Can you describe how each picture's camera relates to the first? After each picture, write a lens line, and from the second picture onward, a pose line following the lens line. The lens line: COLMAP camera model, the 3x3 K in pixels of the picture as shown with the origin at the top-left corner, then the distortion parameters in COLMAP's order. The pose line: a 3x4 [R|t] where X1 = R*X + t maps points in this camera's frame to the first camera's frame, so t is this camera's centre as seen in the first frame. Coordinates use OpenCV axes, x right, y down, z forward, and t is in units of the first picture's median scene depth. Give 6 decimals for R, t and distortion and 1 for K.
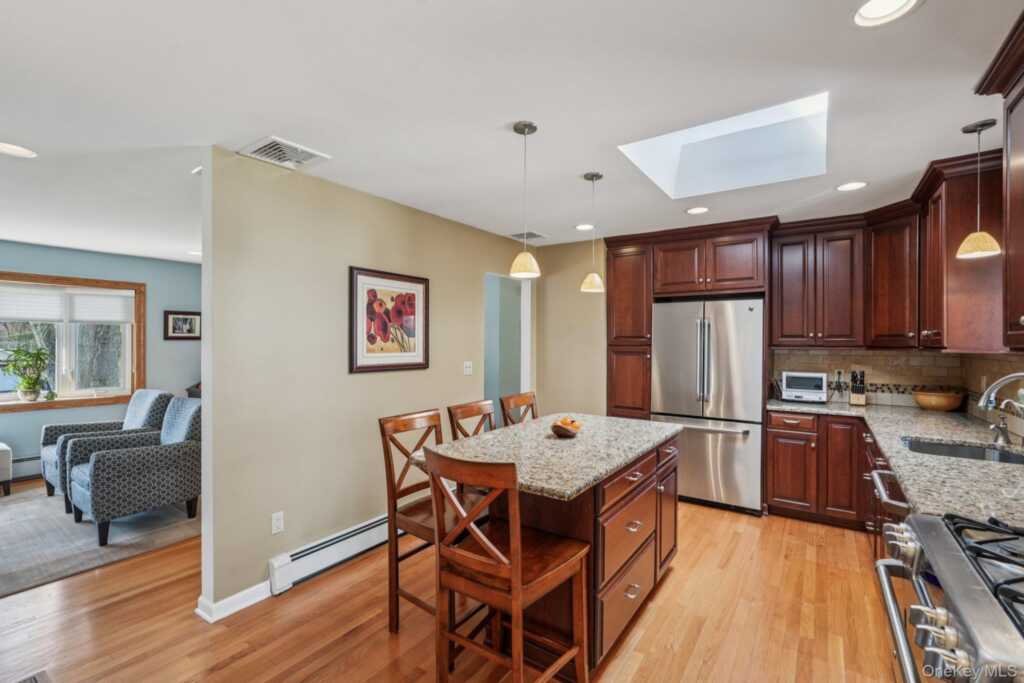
lens RADIAL K [[449.2, 0, 512.0], [0, 449.2, 341.5], [0, 0, 1]] dist [-0.013492, 0.007412]
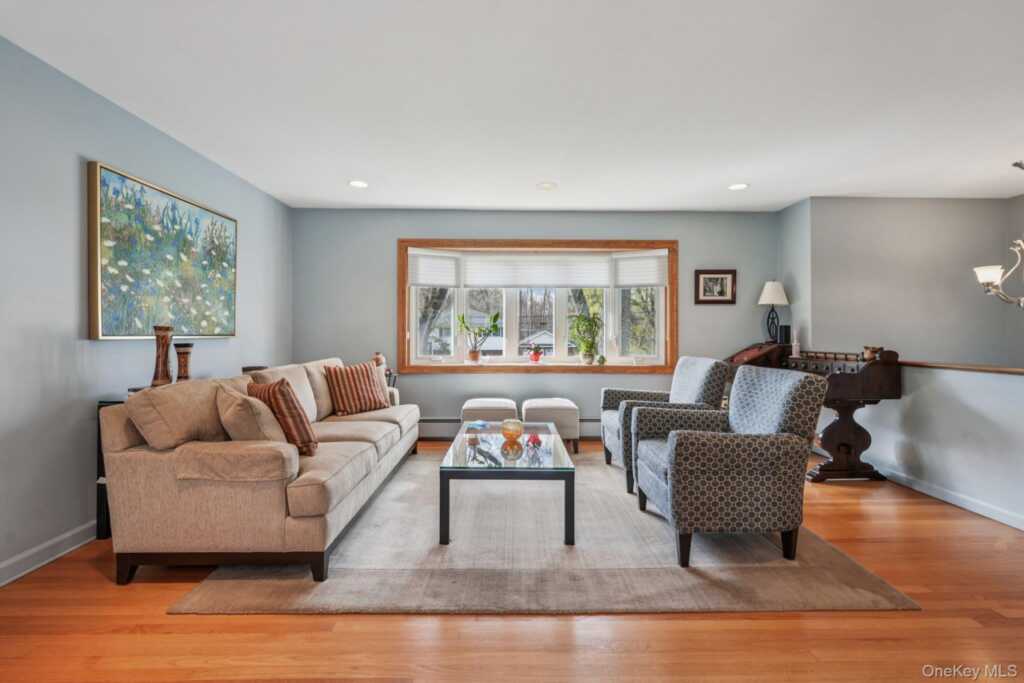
lens RADIAL K [[454.2, 0, 511.4], [0, 454.2, 331.2], [0, 0, 1]] dist [-0.002358, 0.000129]
pose [[0.582304, -0.005368, -0.812954, -0.438053], [0.003206, 0.999986, -0.004307, 0.082035], [0.812965, -0.000098, 0.582313, 0.325769]]
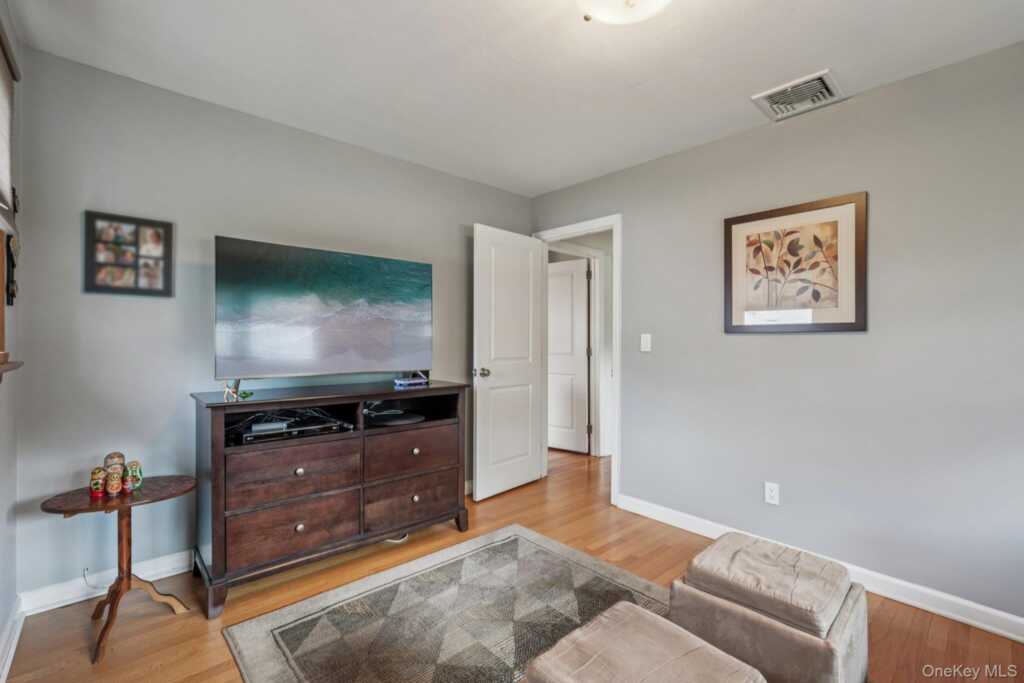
lens RADIAL K [[460.7, 0, 512.0], [0, 460.7, 341.5], [0, 0, 1]] dist [-0.004145, 0.000407]
pose [[-0.234019, -0.003399, -0.972226, 0.567568], [-0.001128, 0.999994, -0.003225, 0.076657], [0.972231, 0.000342, -0.234022, 0.668210]]
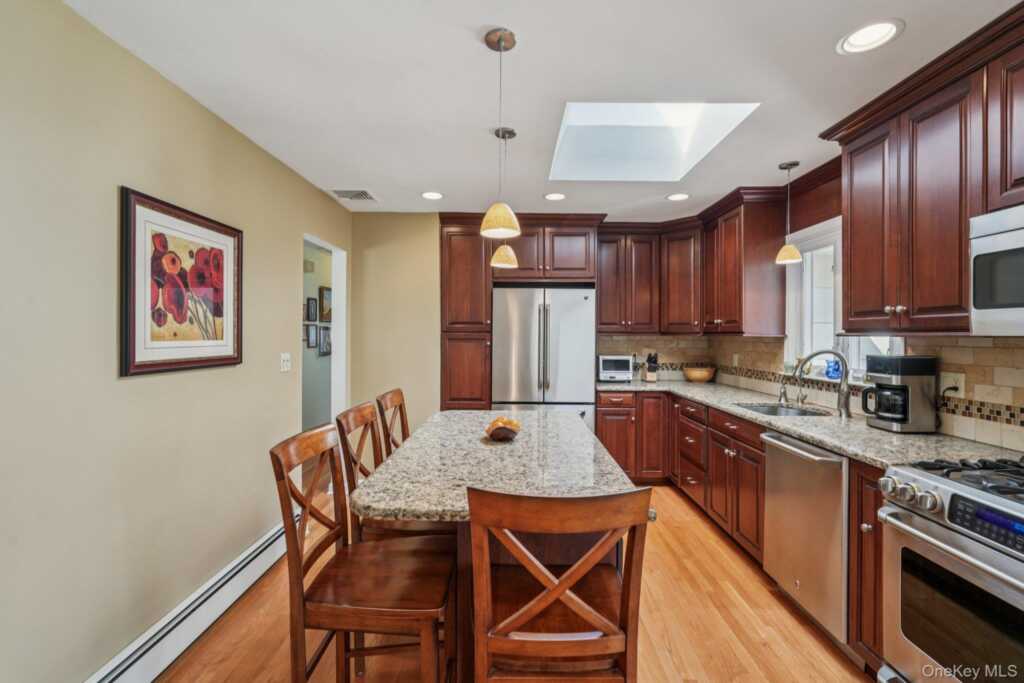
lens RADIAL K [[451.5, 0, 514.7], [0, 451.5, 332.5], [0, 0, 1]] dist [-0.007602, 0.001205]
pose [[0.823954, 0.002250, 0.566652, -0.231829], [-0.002686, 0.999996, -0.000065, 0.011737], [-0.566650, -0.001469, 0.823957, 0.216795]]
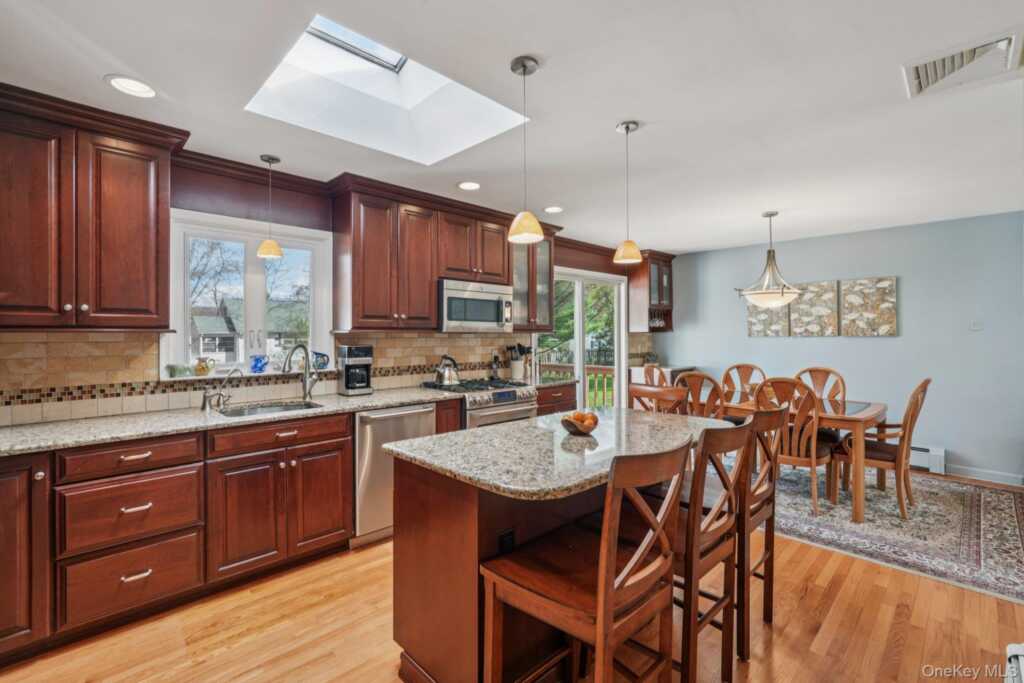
lens RADIAL K [[451.5, 0, 514.7], [0, 451.5, 332.5], [0, 0, 1]] dist [-0.007602, 0.001205]
pose [[-0.981398, -0.000602, 0.191984, 0.053819], [-0.001912, 0.999976, -0.006641, 0.021425], [-0.191975, -0.006885, -0.981376, 1.295619]]
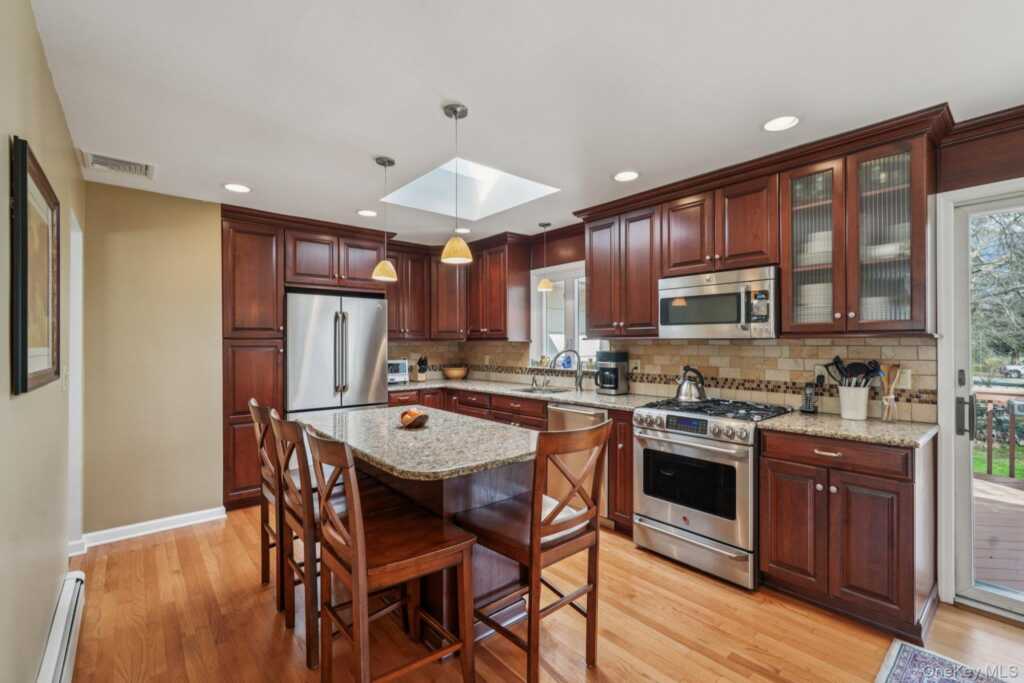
lens RADIAL K [[449.2, 0, 512.0], [0, 449.2, 341.5], [0, 0, 1]] dist [-0.013492, 0.007412]
pose [[0.256601, -0.001420, 0.966516, -0.541812], [0.002366, 0.999997, 0.000842, 0.018044], [-0.966515, 0.002070, 0.256604, 0.382863]]
